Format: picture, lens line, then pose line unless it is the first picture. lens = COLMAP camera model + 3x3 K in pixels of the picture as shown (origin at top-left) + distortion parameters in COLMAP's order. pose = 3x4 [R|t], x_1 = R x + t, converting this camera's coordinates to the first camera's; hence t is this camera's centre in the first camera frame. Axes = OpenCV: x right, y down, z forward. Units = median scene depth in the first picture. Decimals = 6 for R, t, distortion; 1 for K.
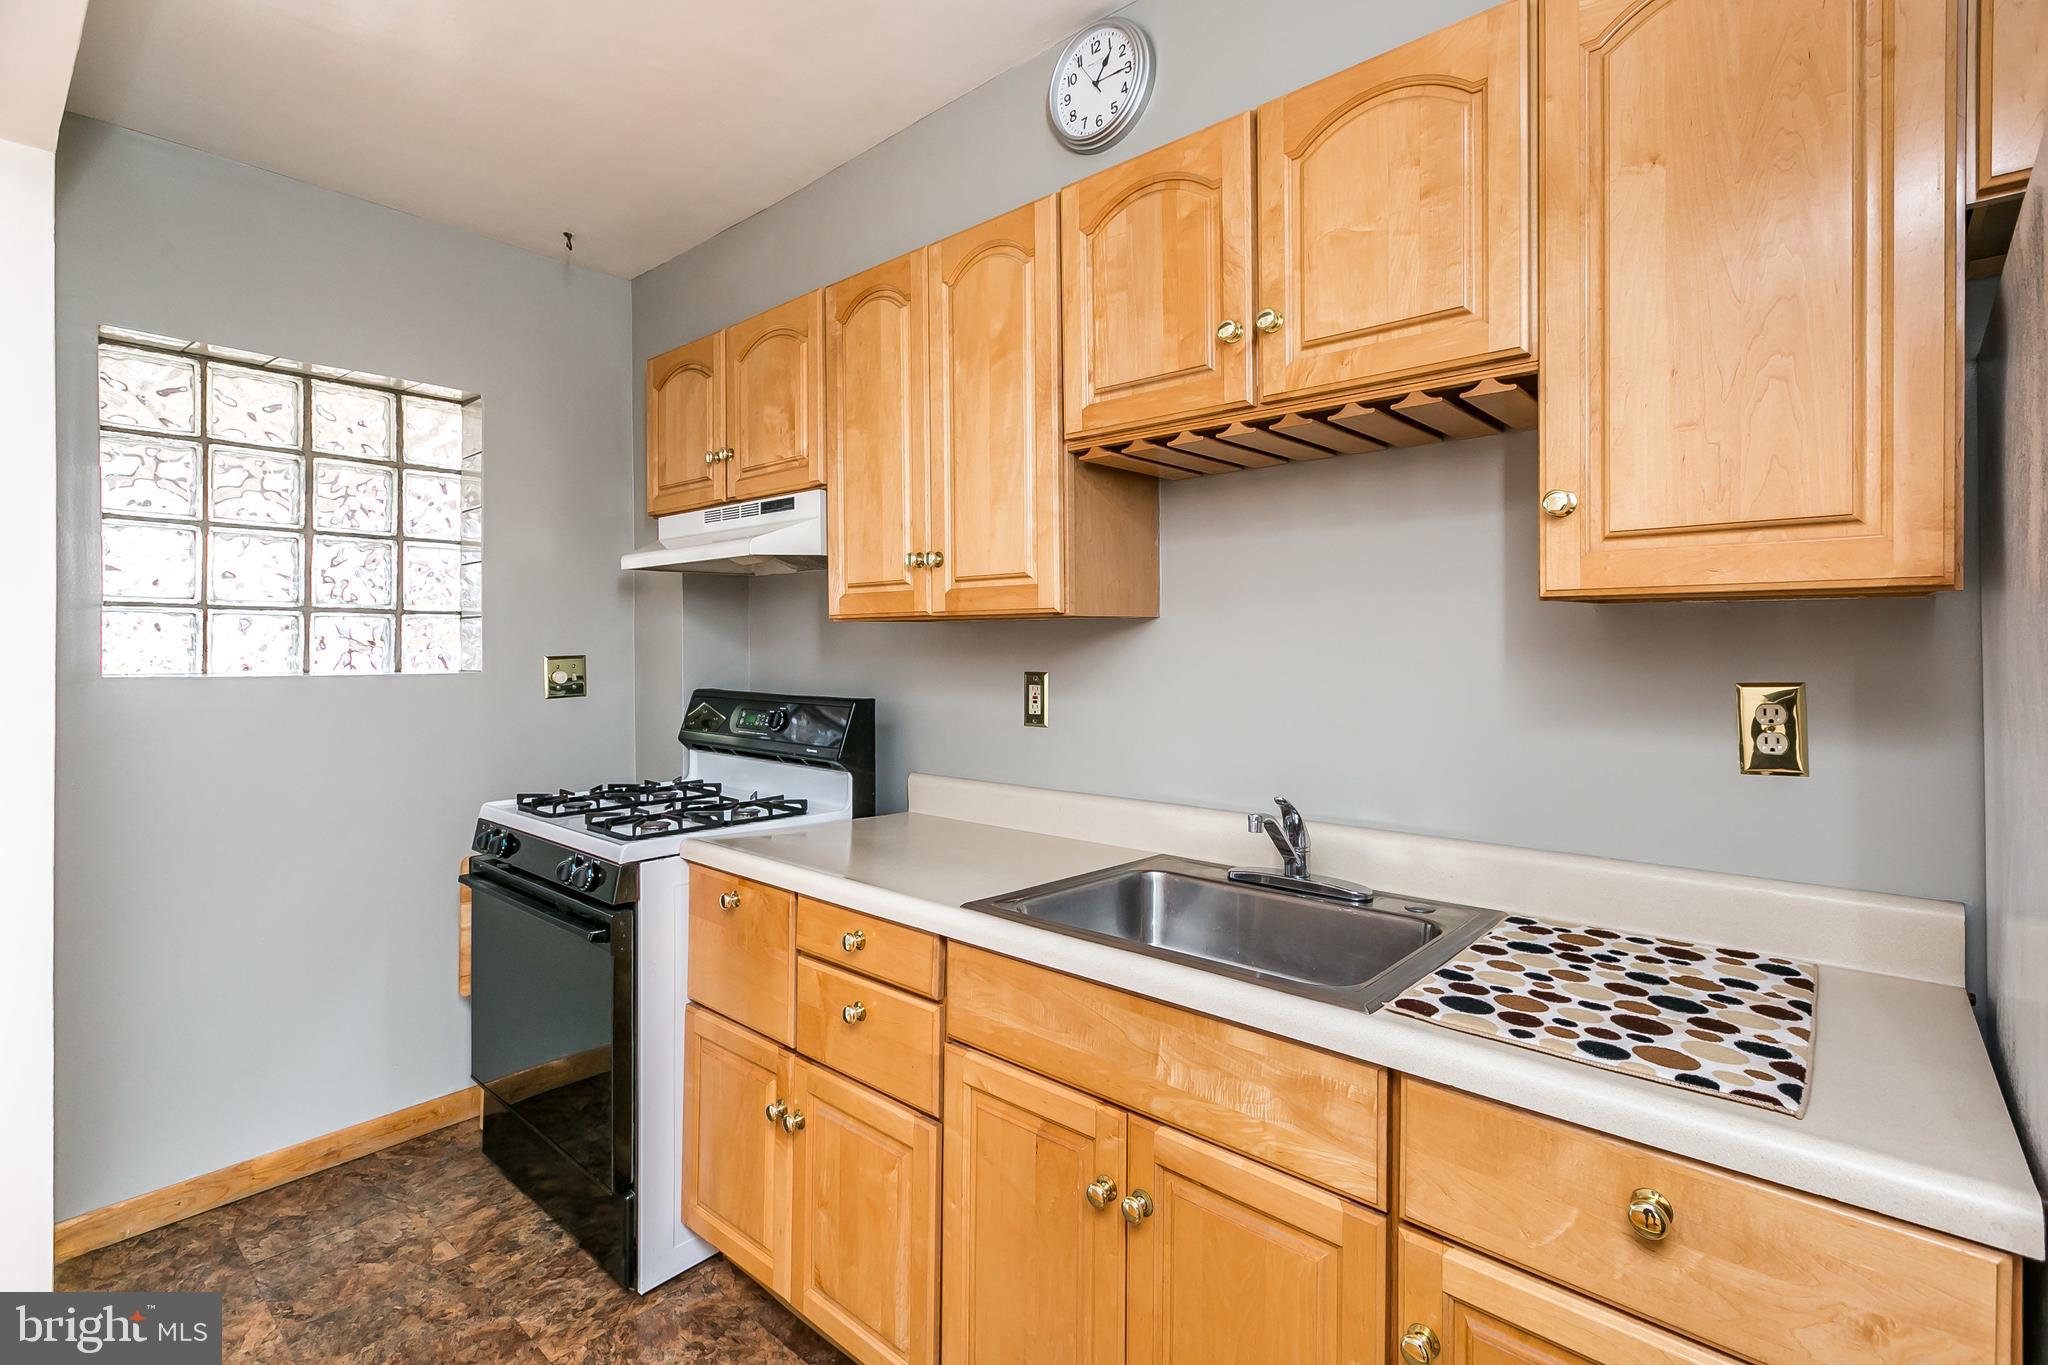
lens RADIAL K [[943.6, 0, 1027.0], [0, 943.6, 648.1], [0, 0, 1]] dist [-0.000228, 0.000045]
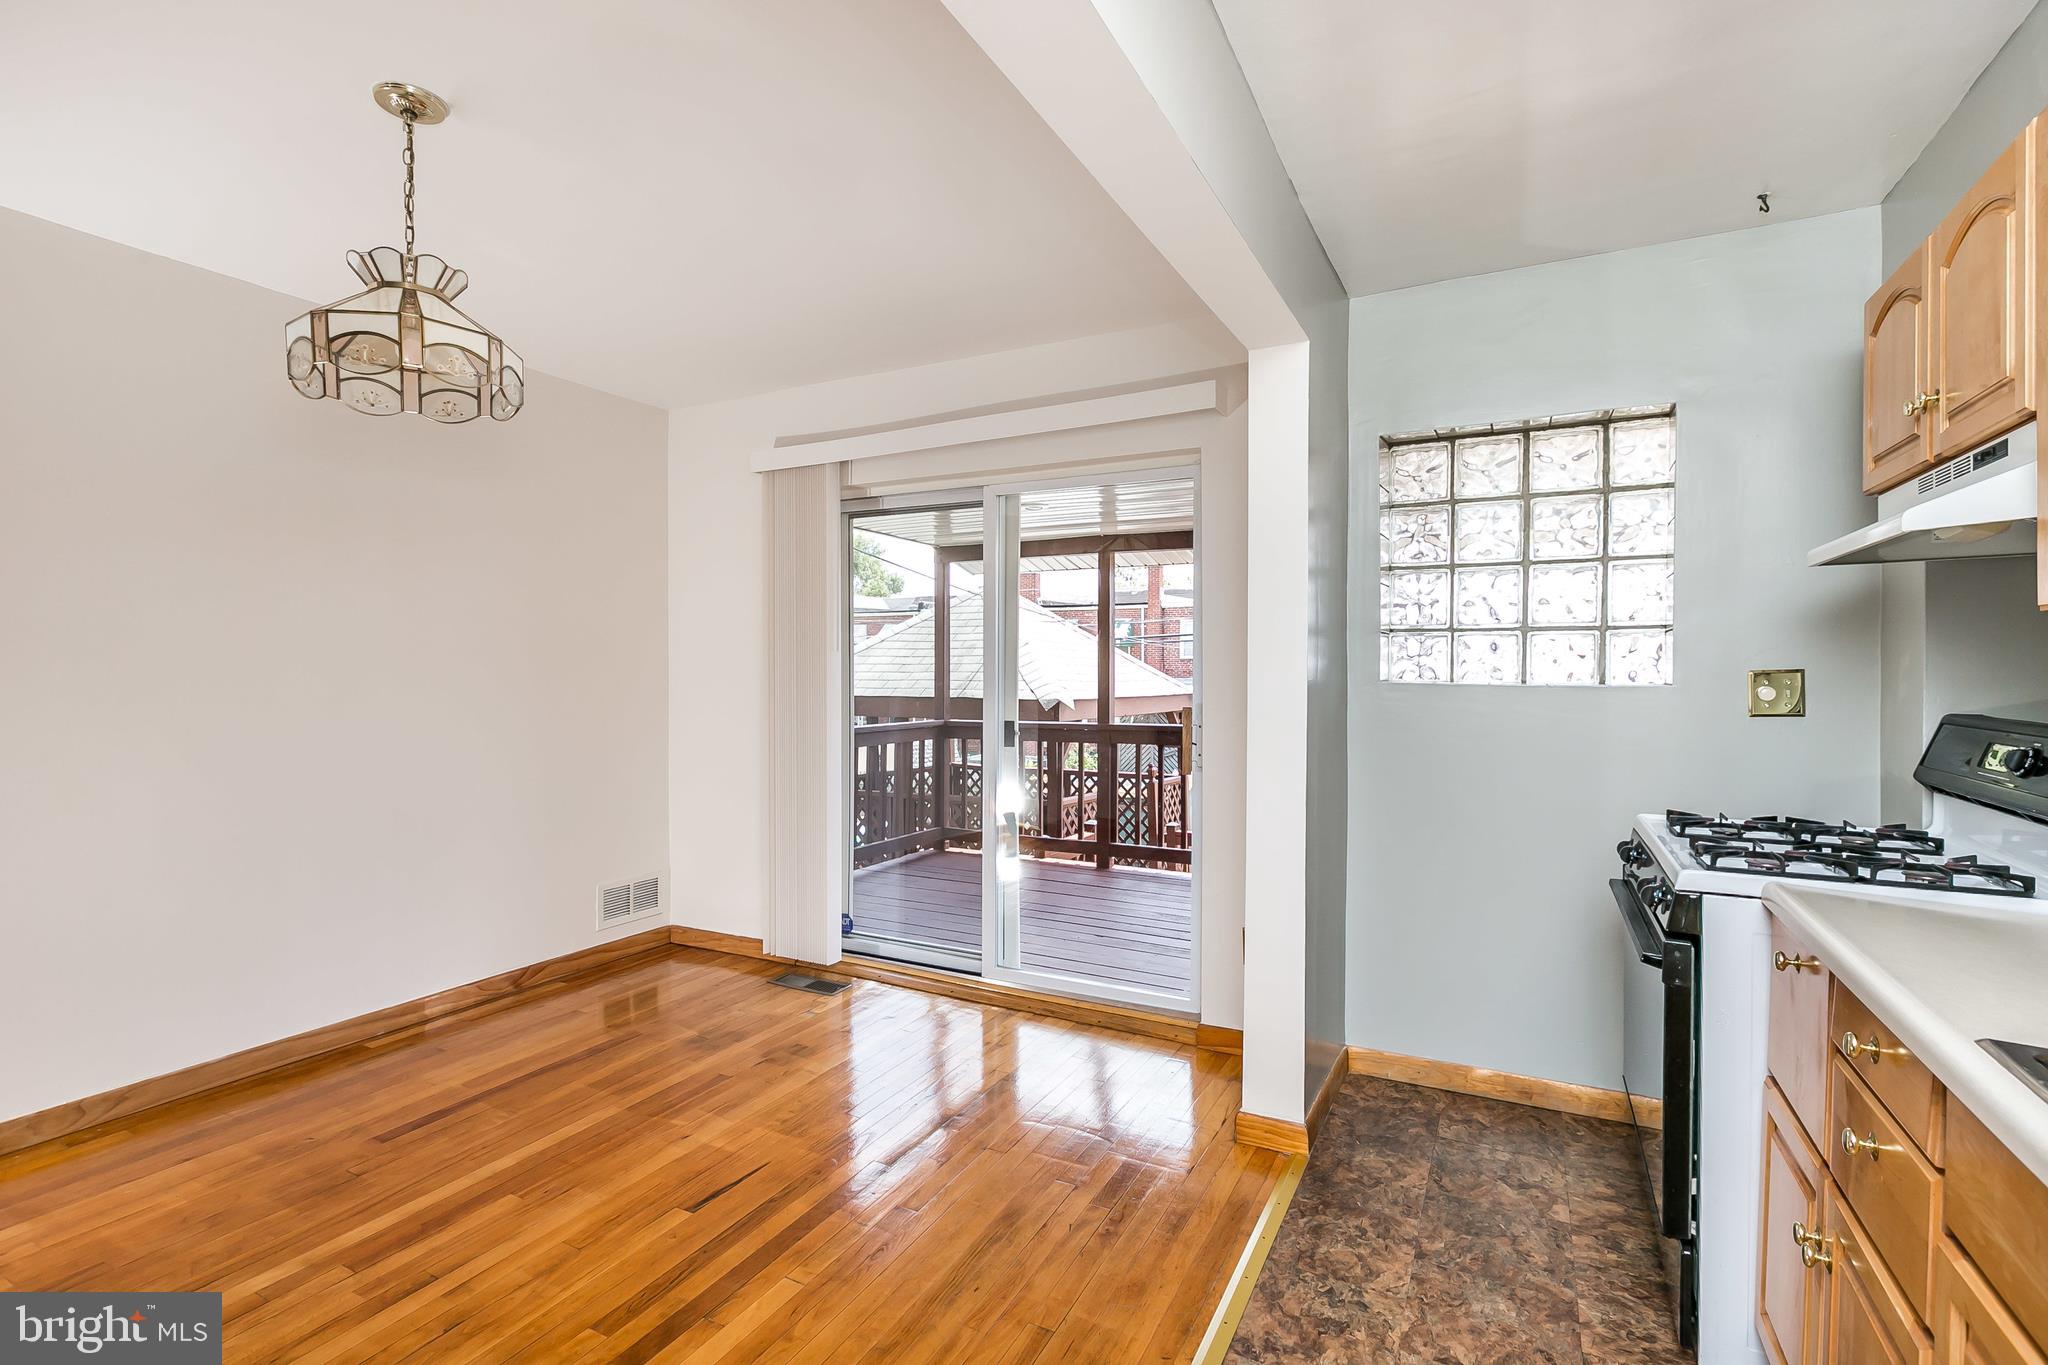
lens RADIAL K [[943.6, 0, 1033.0], [0, 943.6, 687.5], [0, 0, 1]] dist [-0.000228, 0.000045]
pose [[0.235450, 0.019216, -0.971696, 0.282903], [-0.003918, 0.999815, 0.018822, 0.014086], [0.971878, -0.000624, 0.235482, 0.148602]]
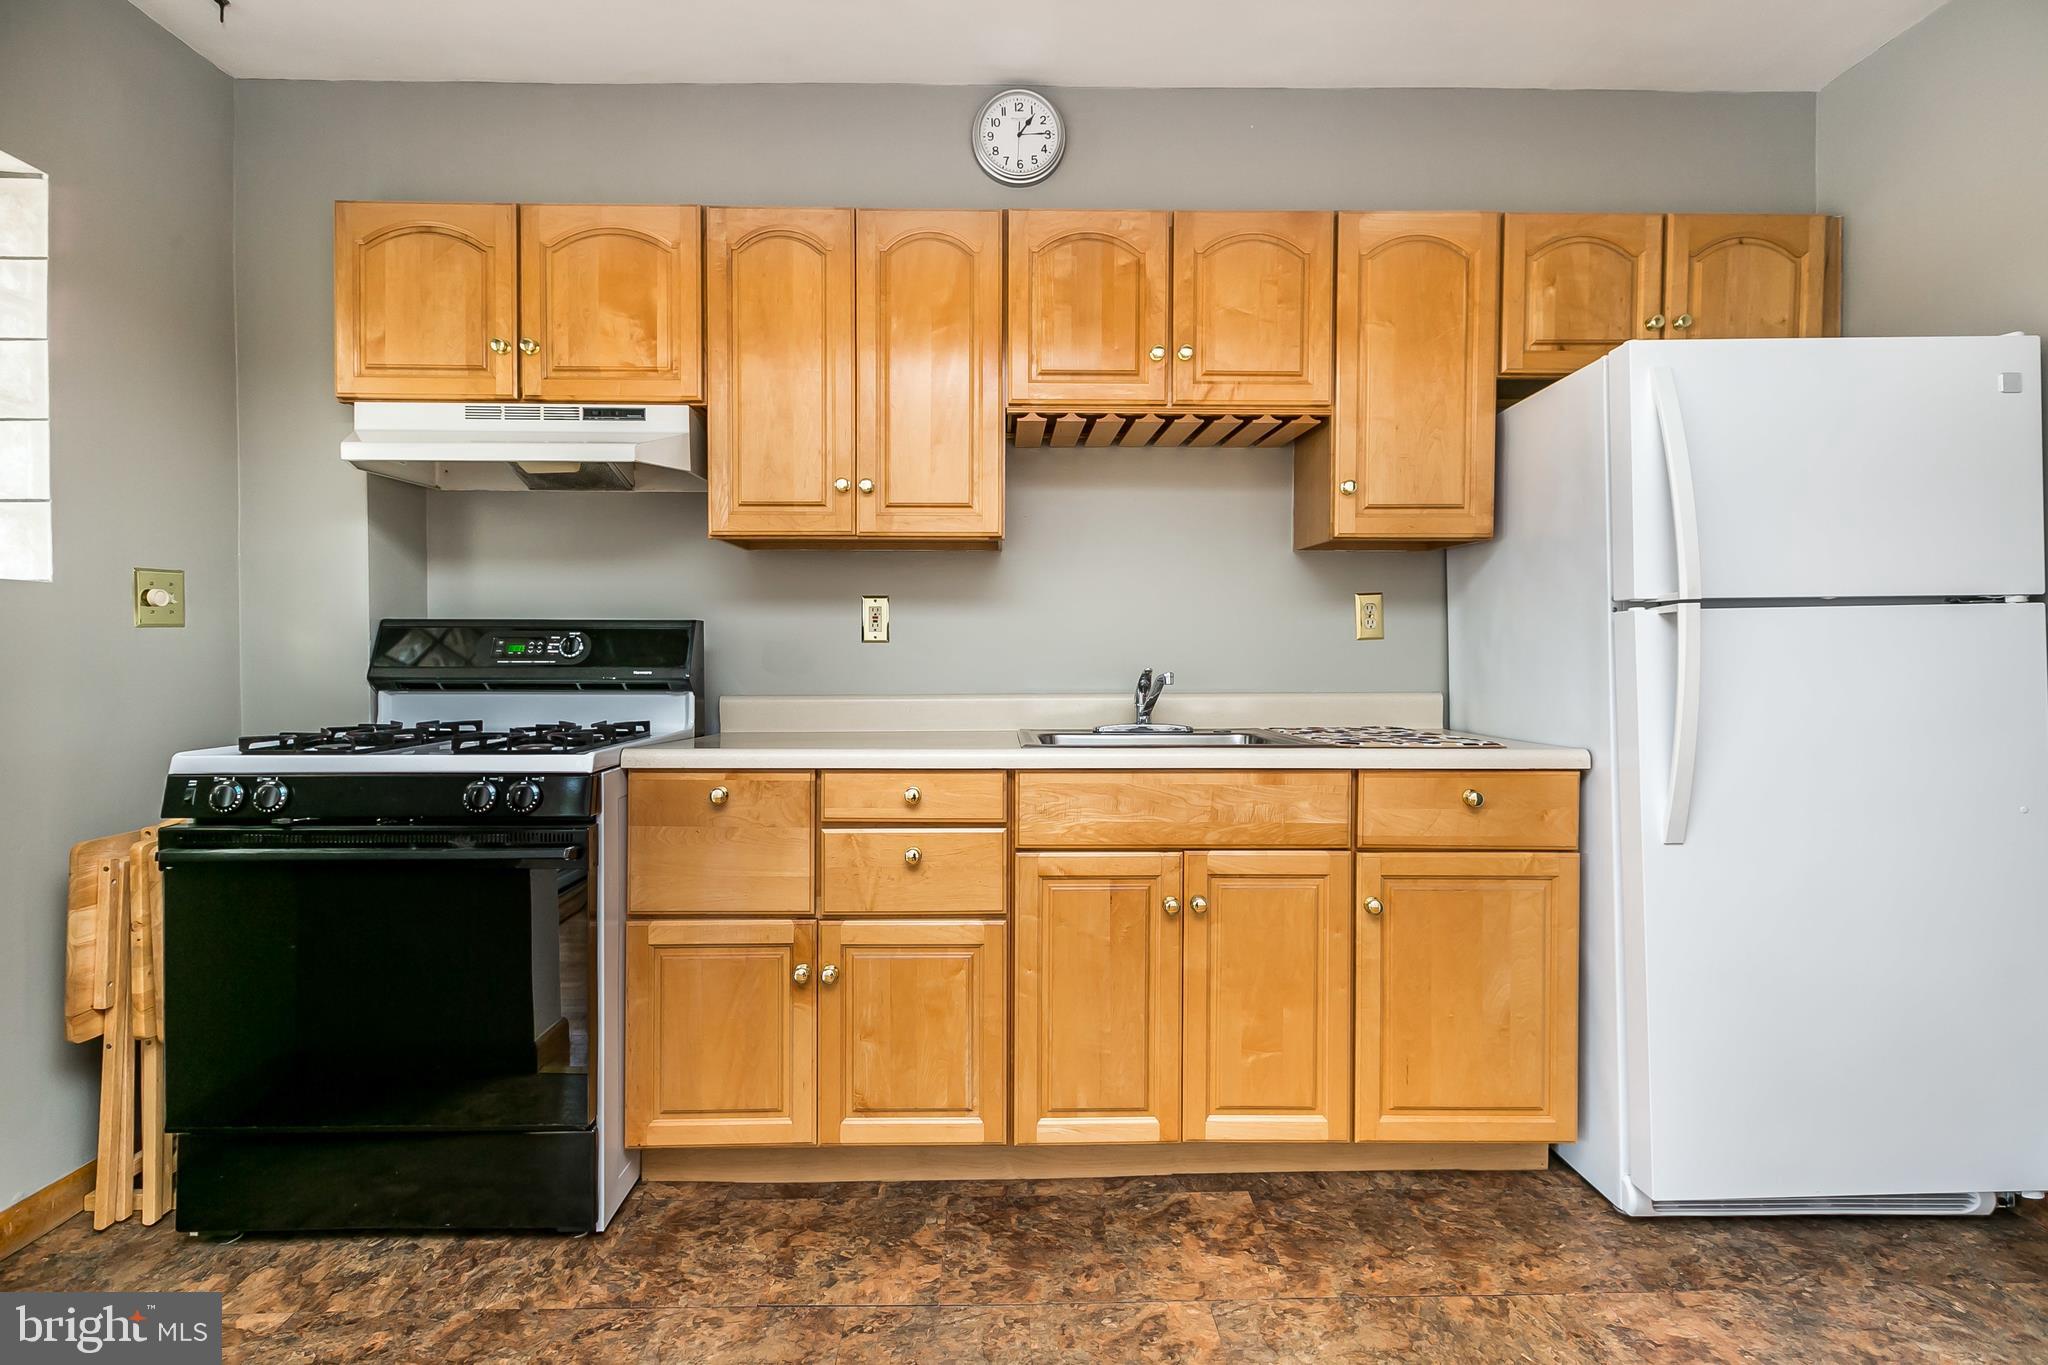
lens RADIAL K [[943.6, 0, 1004.5], [0, 943.6, 663.3], [0, 0, 1]] dist [-0.000228, 0.000045]
pose [[0.738377, -0.005078, 0.674369, -0.676926], [0.000326, 0.999974, 0.007173, 0.102467], [-0.674388, -0.005077, 0.738360, 0.035510]]
